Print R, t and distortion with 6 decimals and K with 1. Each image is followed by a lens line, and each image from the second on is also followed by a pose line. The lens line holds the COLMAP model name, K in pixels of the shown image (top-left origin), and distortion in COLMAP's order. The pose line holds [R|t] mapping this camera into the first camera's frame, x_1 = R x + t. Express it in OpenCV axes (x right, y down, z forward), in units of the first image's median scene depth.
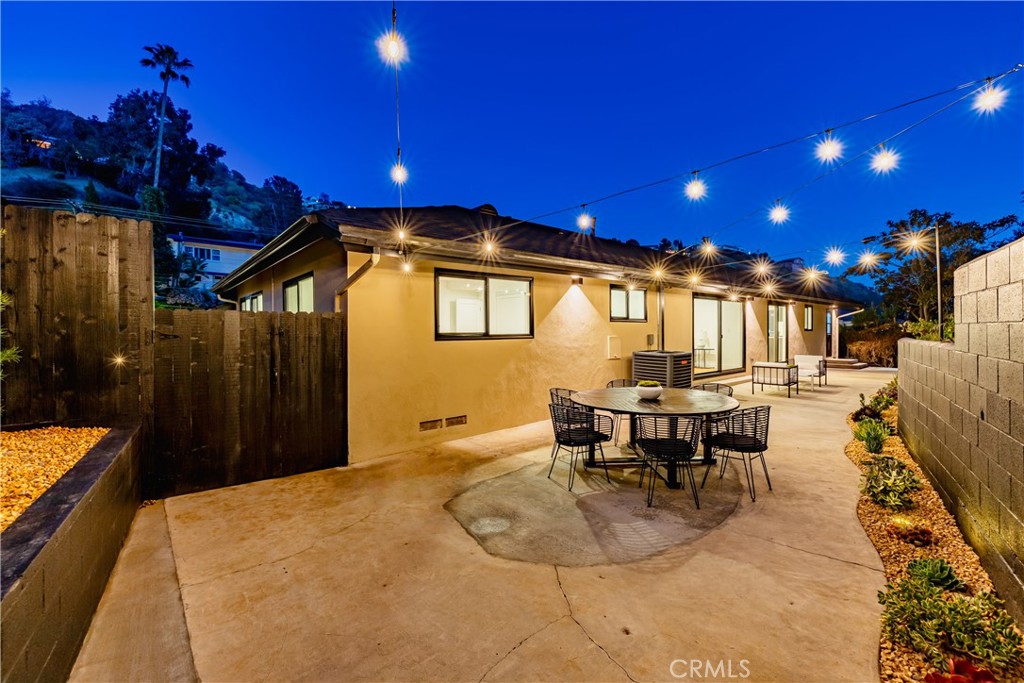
lens RADIAL K [[430.8, 0, 511.9], [0, 430.8, 329.7], [0, 0, 1]] dist [0.000110, 0.000367]
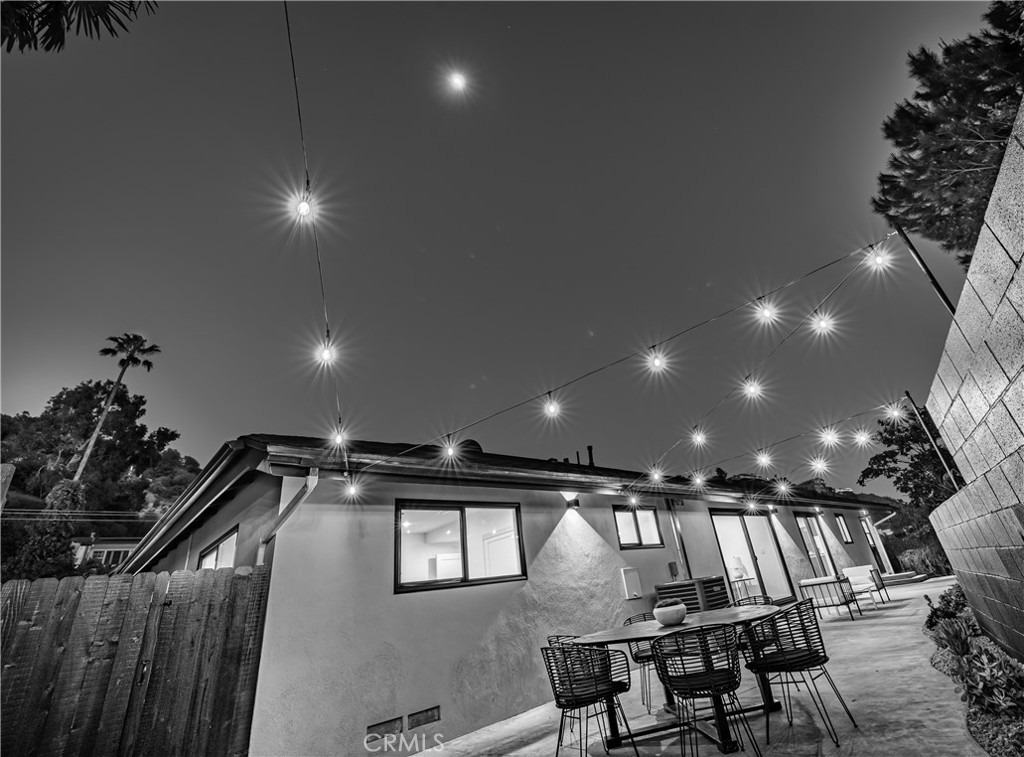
lens RADIAL K [[473.9, 0, 567.6], [0, 473.9, 366.6], [0, 0, 1]] dist [0.001741, -0.000602]
pose [[0.986680, -0.091497, 0.134502, 0.038055], [0.142561, 0.884592, -0.444043, 0.064848], [-0.078350, 0.457303, 0.885853, 0.030014]]
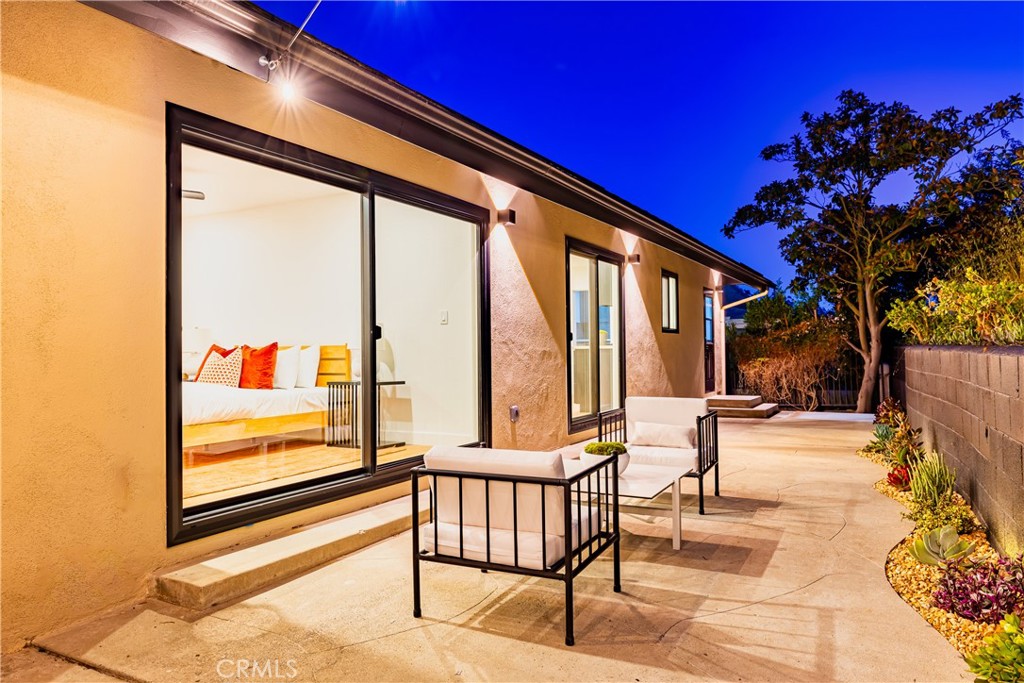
lens RADIAL K [[707.6, 0, 510.1], [0, 707.6, 324.1], [0, 0, 1]] dist [0.000356, 0.001126]
pose [[0.931366, 0.006520, 0.364026, 0.607718], [0.007554, 0.999278, -0.037223, 0.039444], [-0.364006, 0.037418, 0.930645, 0.863303]]
